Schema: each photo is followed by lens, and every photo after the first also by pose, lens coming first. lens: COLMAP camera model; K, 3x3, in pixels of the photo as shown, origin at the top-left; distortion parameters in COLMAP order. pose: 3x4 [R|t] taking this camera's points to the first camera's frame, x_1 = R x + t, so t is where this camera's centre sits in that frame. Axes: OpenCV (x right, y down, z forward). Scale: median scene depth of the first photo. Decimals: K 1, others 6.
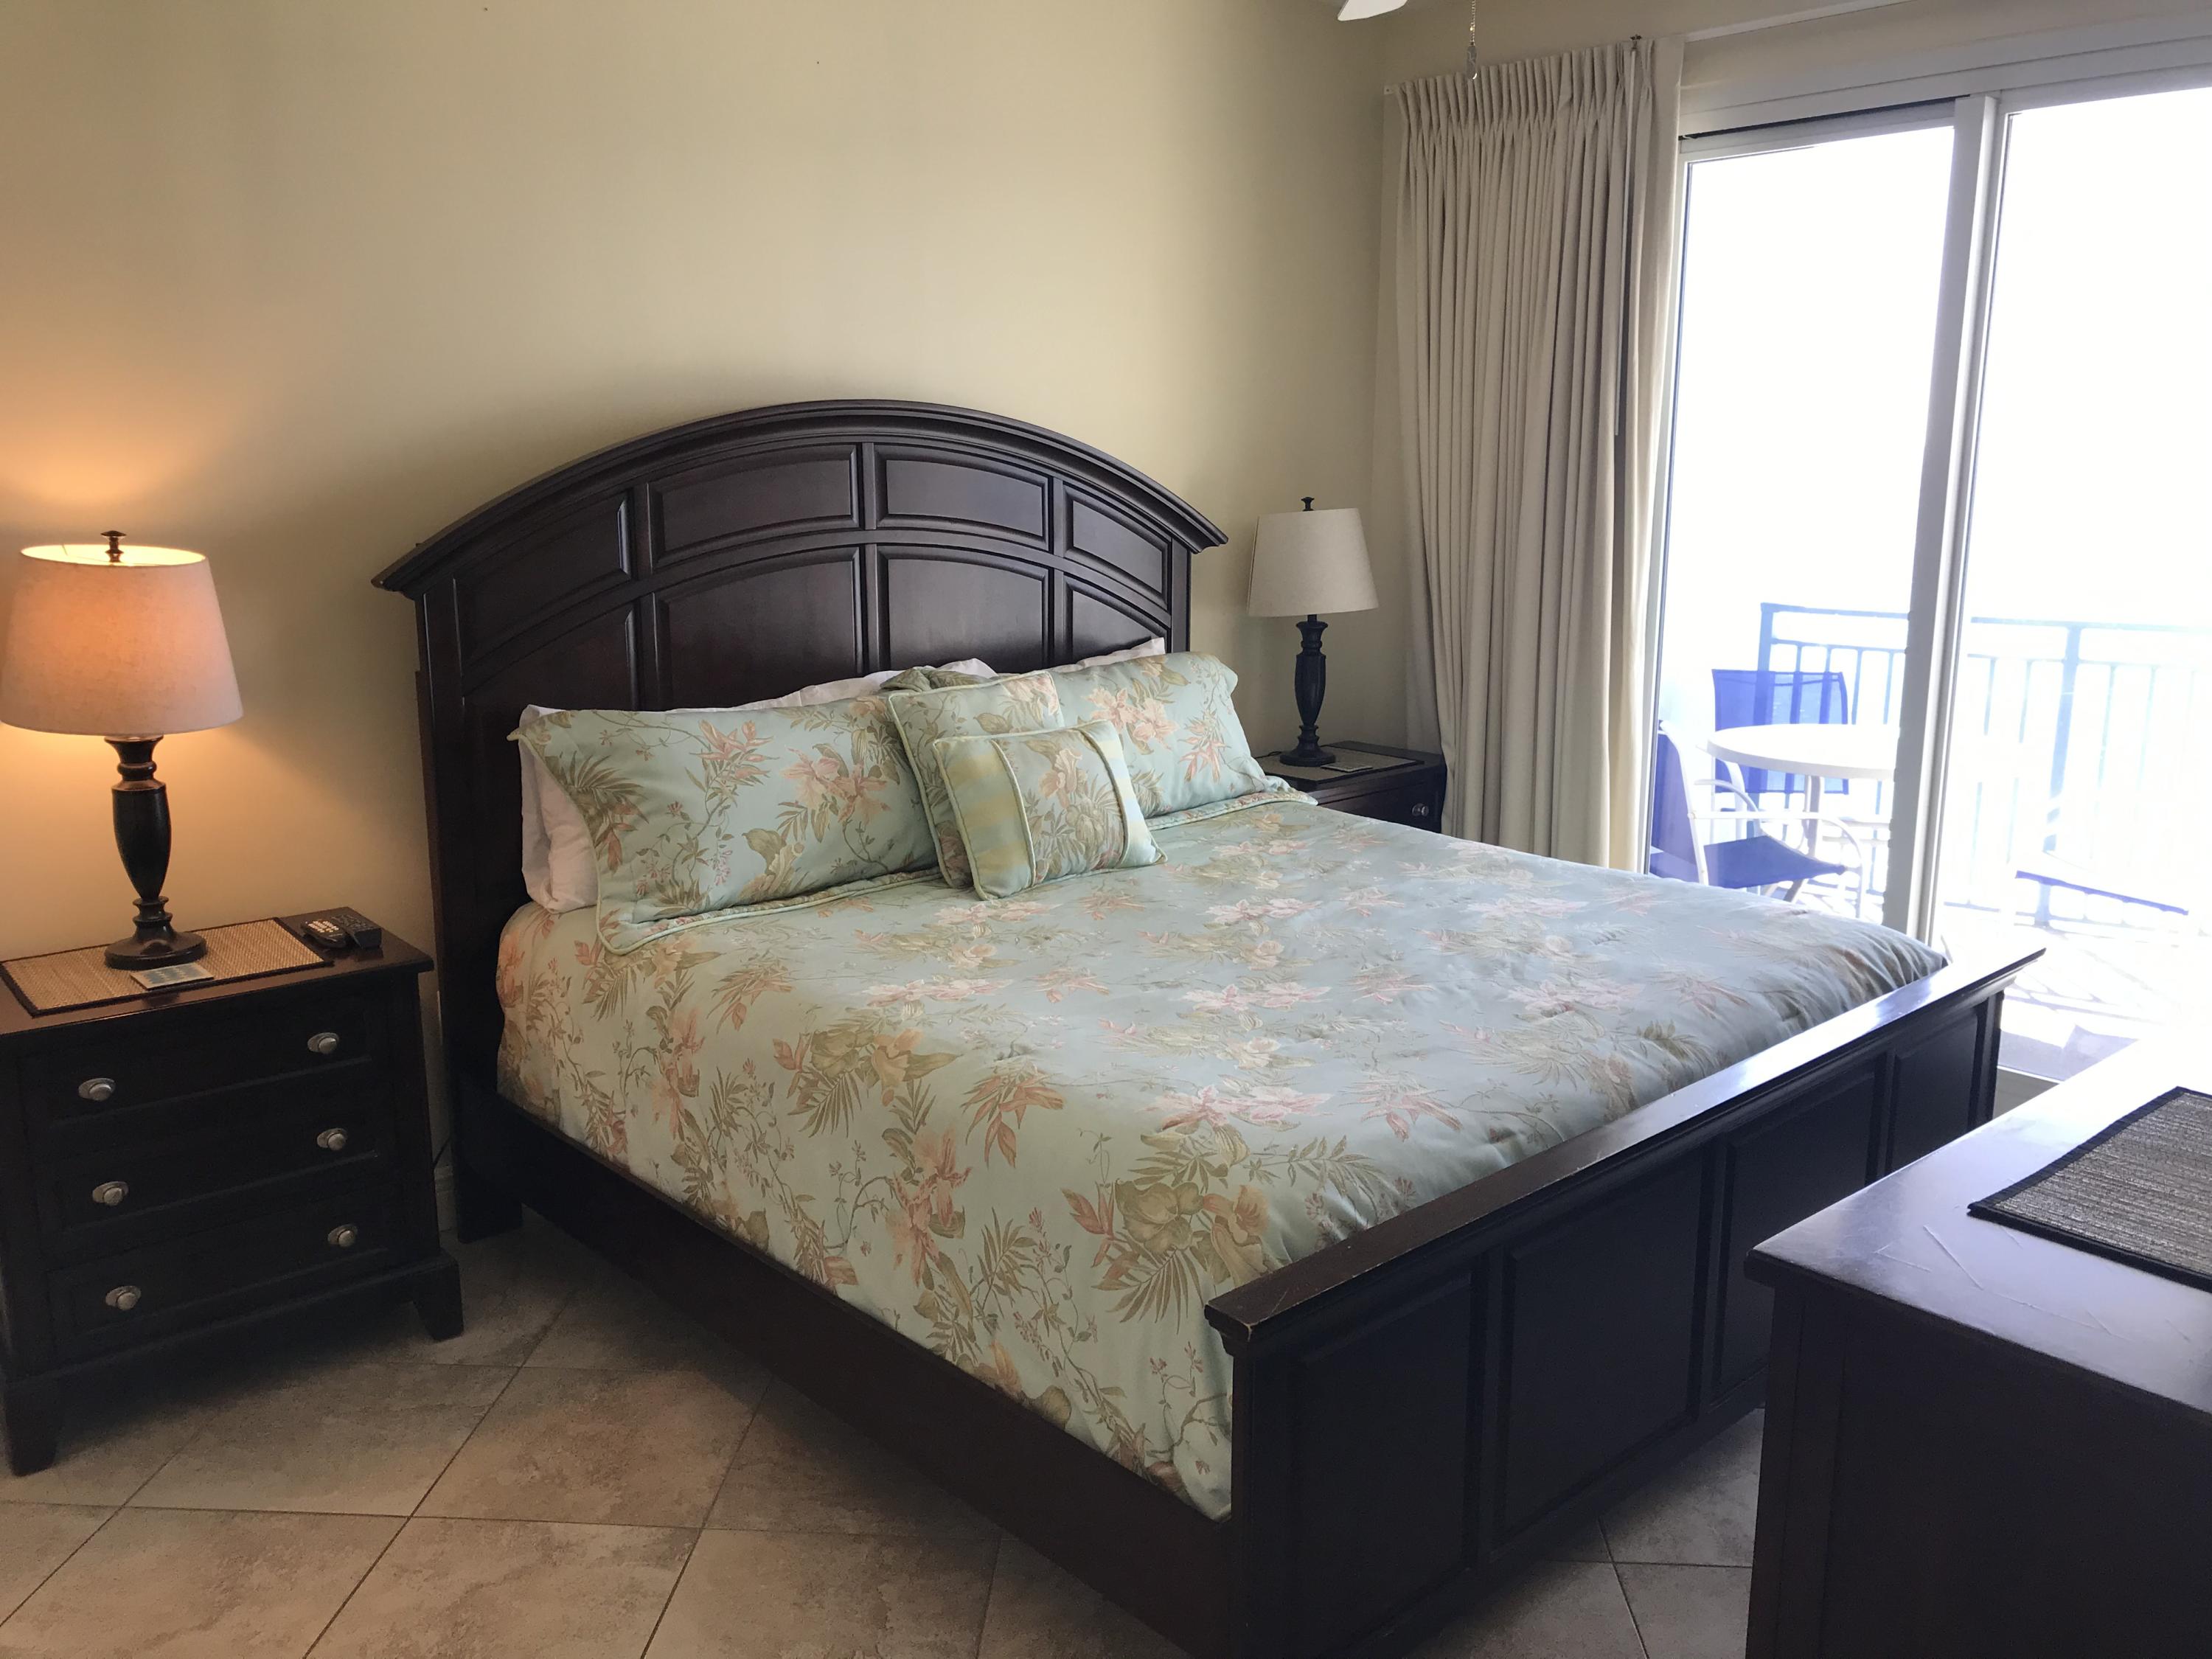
lens RADIAL K [[1814.5, 0, 1096.7], [0, 1814.5, 829.0], [0, 0, 1]] dist [0.029240, -0.026211]
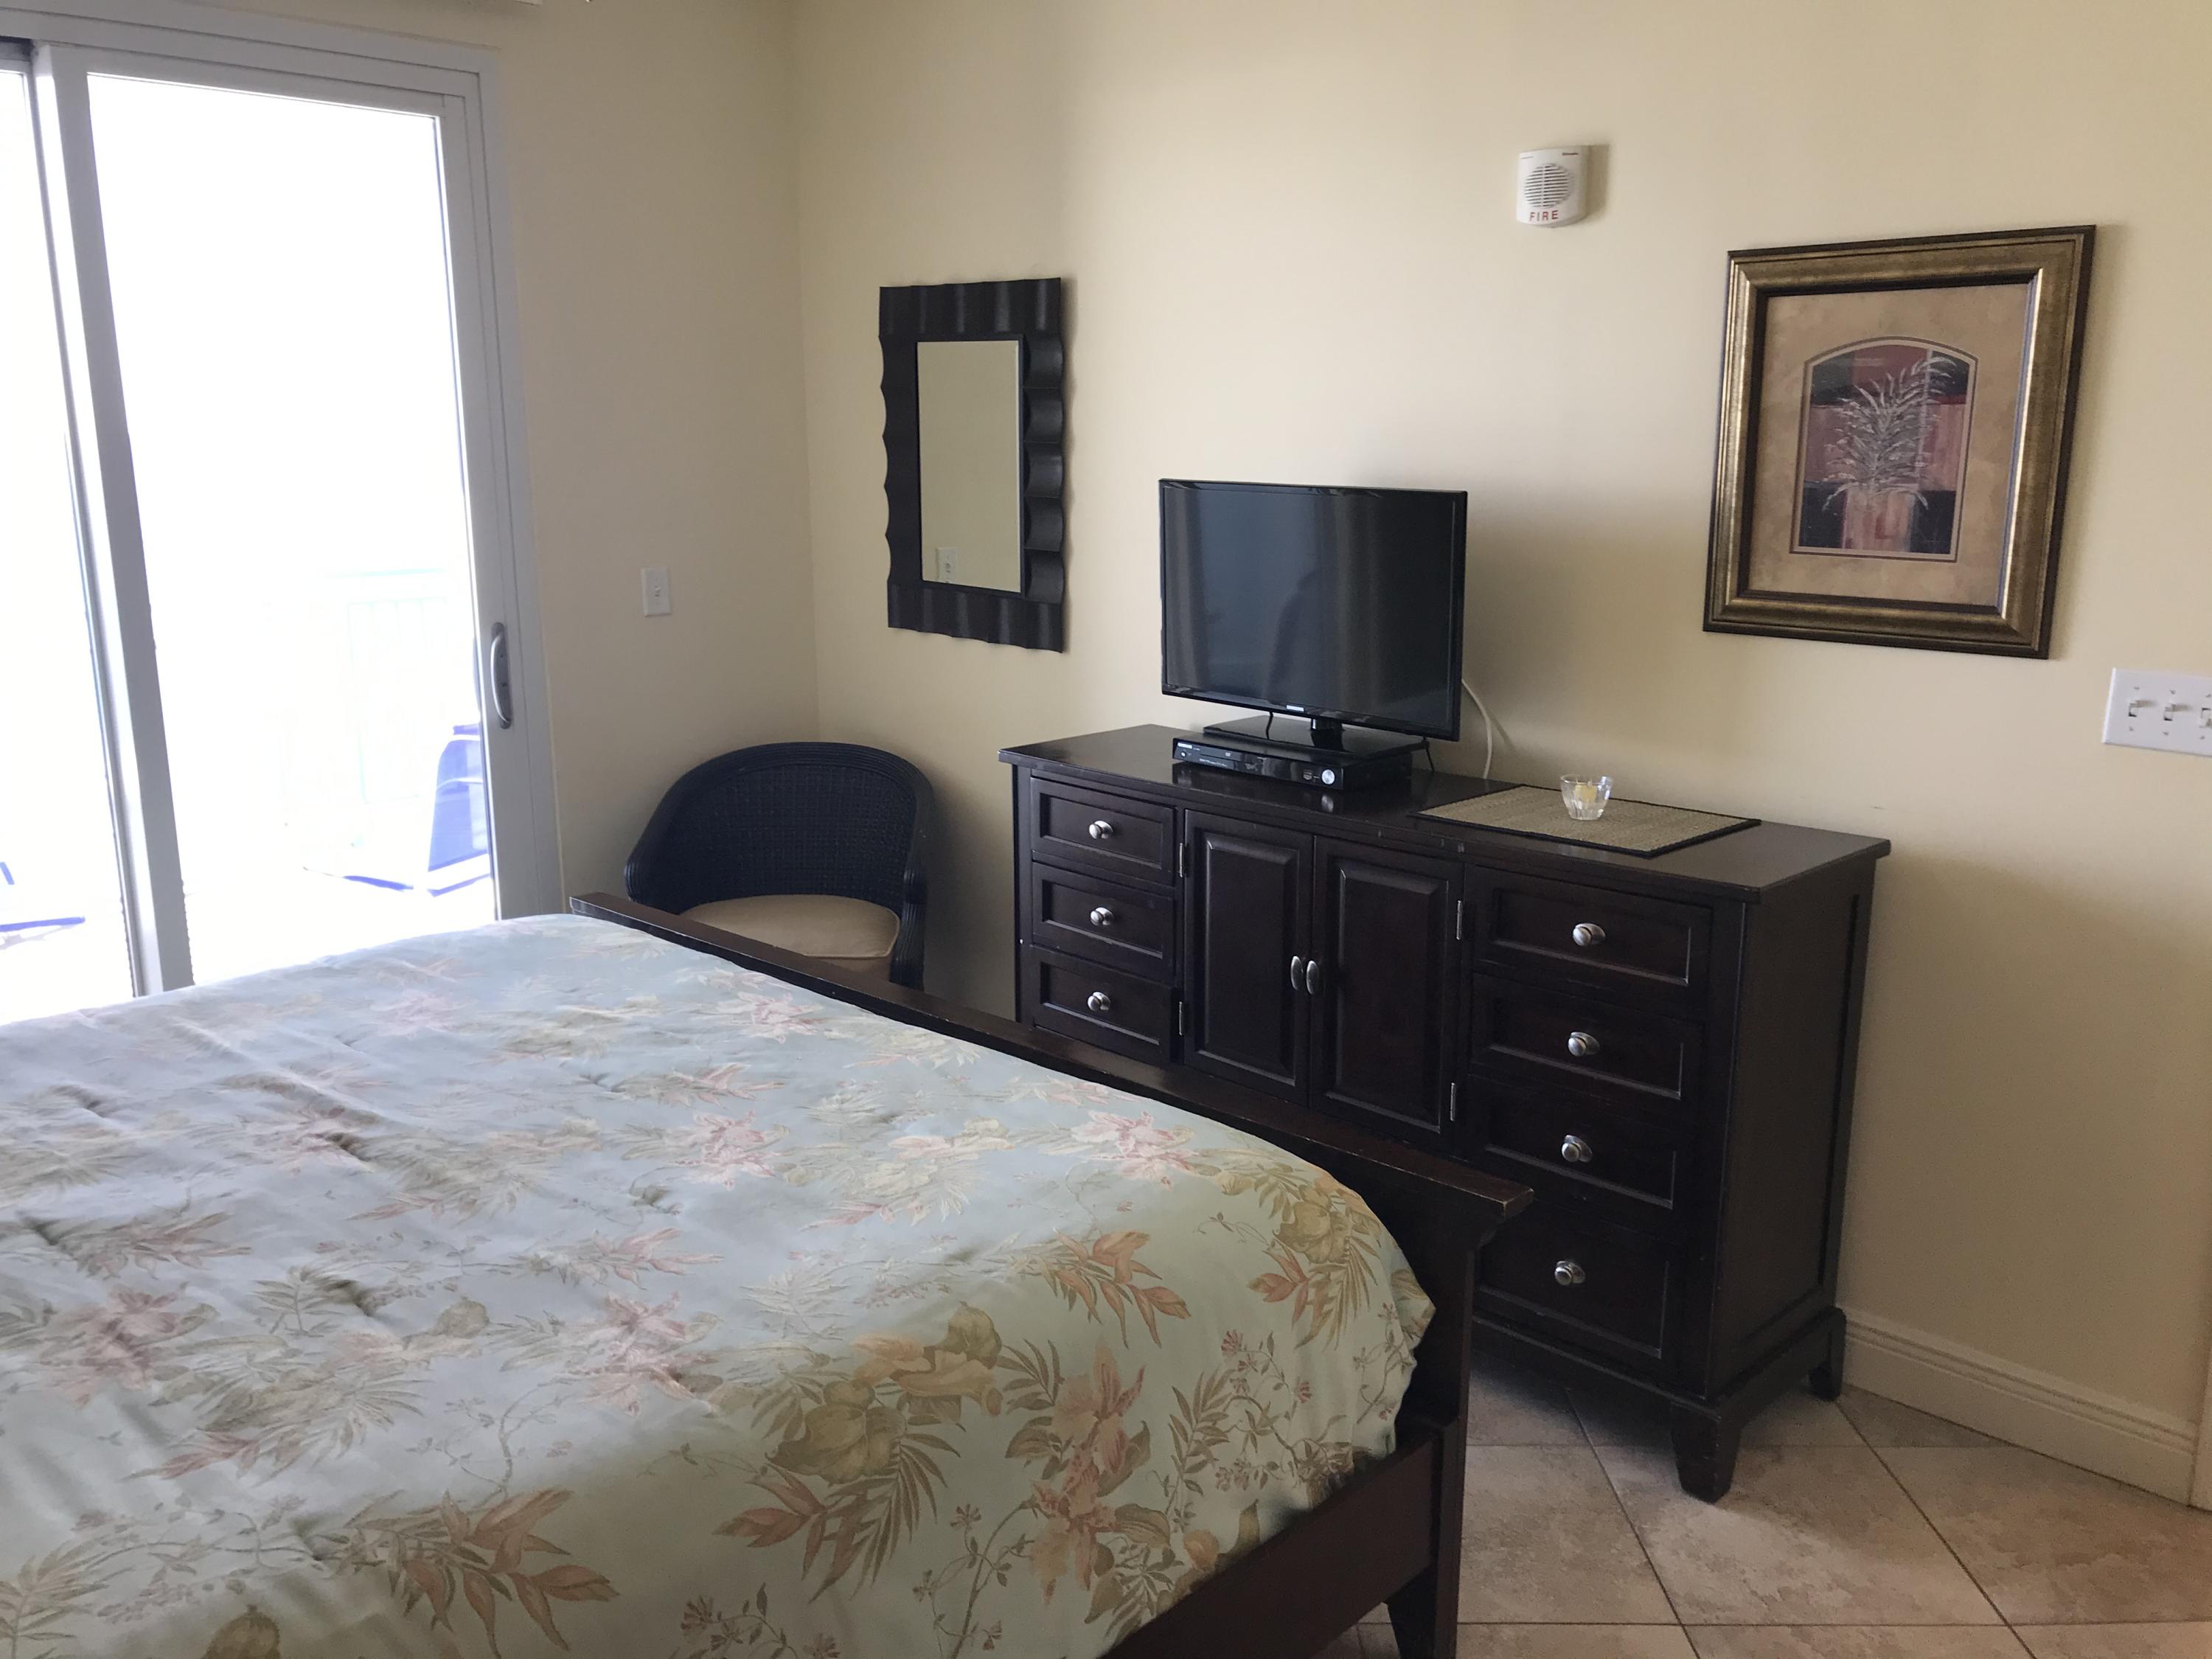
lens RADIAL K [[1814.5, 0, 1097.2], [0, 1814.5, 823.1], [0, 0, 1]] dist [0.029240, -0.026211]
pose [[-0.066621, -0.214969, 0.974346, -0.735708], [0.213145, 0.950908, 0.224372, -0.204335], [-0.974746, 0.222625, -0.017531, 0.920667]]
